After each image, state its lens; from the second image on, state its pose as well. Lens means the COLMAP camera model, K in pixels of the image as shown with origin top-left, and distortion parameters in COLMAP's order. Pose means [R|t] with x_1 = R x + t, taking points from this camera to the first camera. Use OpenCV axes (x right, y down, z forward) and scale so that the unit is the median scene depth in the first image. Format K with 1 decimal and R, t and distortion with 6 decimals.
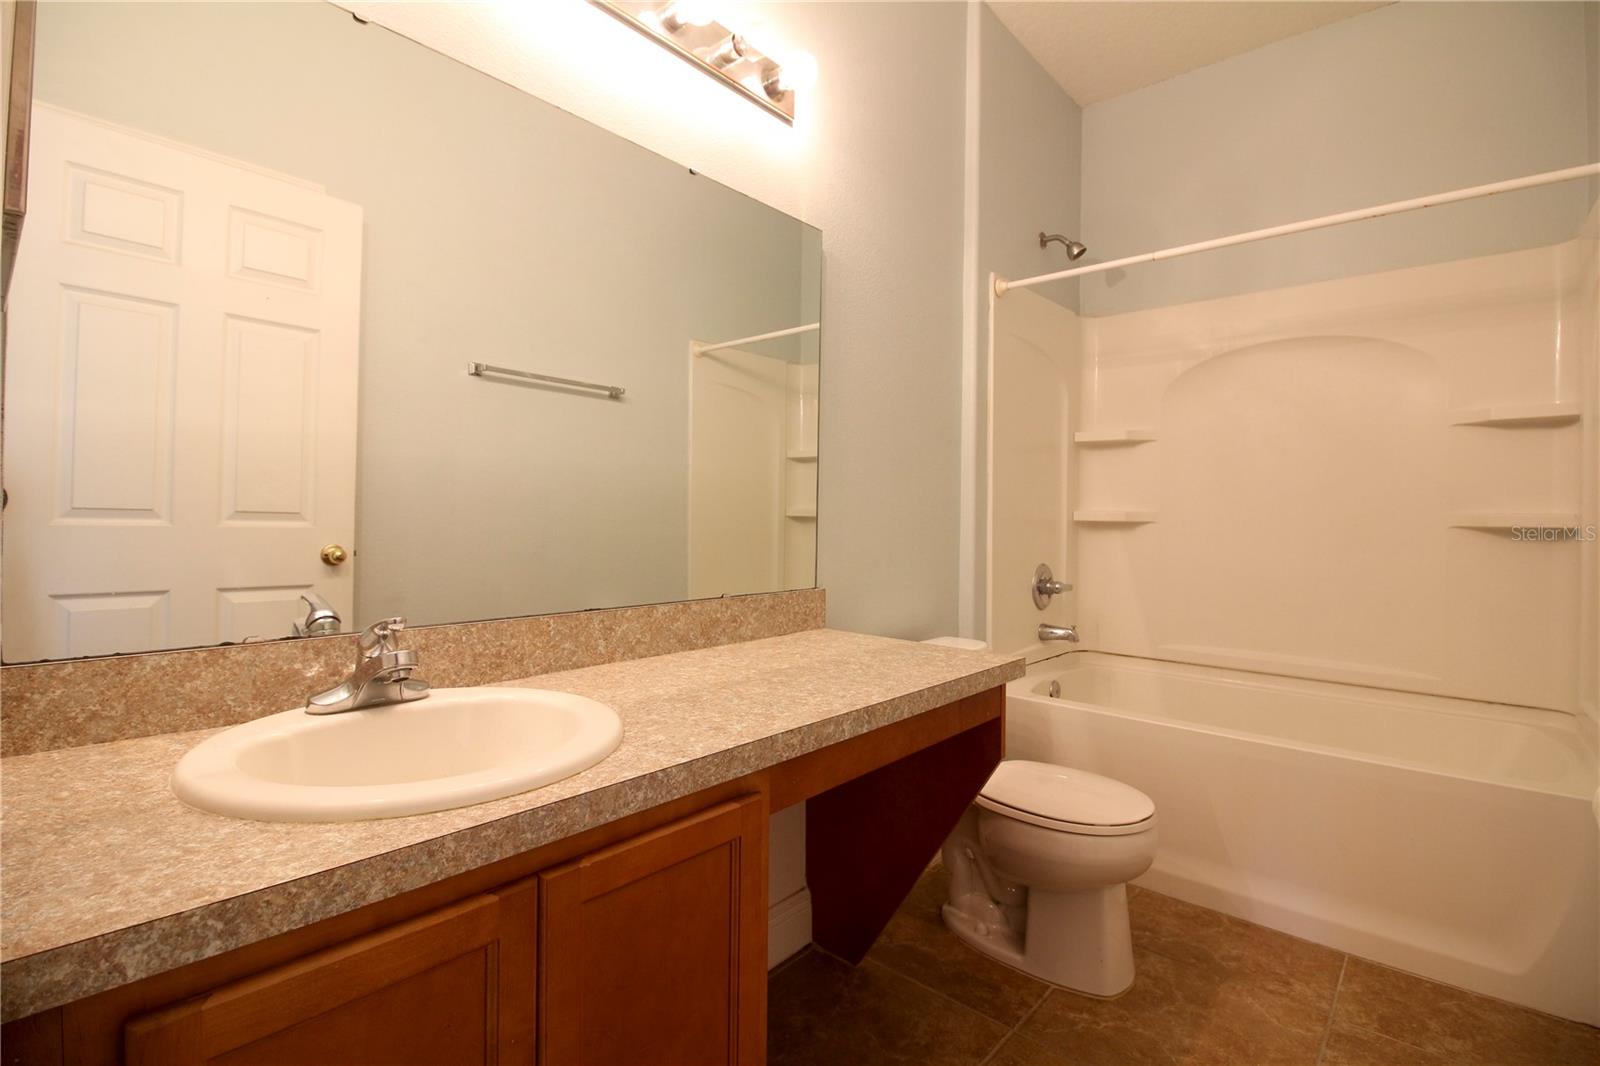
lens RADIAL K [[735.9, 0, 799.3], [0, 735.9, 514.4], [0, 0, 1]] dist [-0.000474, -0.012475]
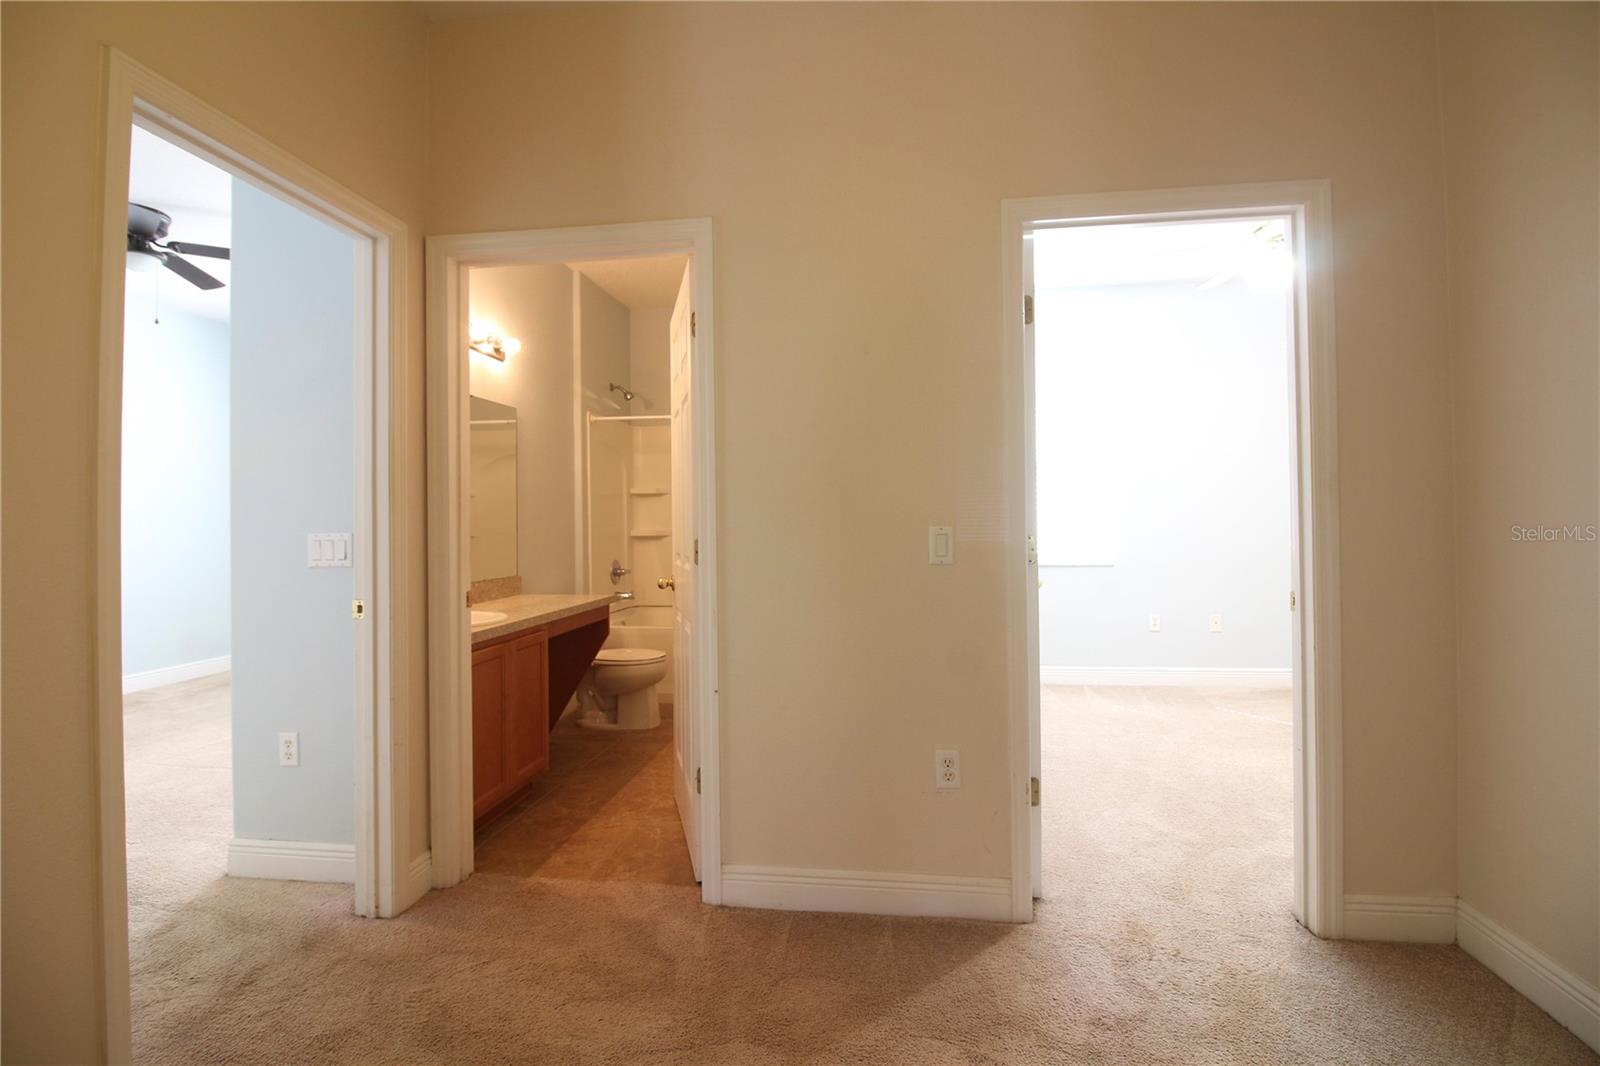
lens RADIAL K [[735.9, 0, 799.3], [0, 735.9, 514.4], [0, 0, 1]] dist [-0.000474, -0.012475]
pose [[0.830746, -0.020202, 0.556285, -0.374533], [0.022104, 0.999750, 0.003298, -0.052049], [-0.556212, 0.009556, 0.830985, -0.957974]]
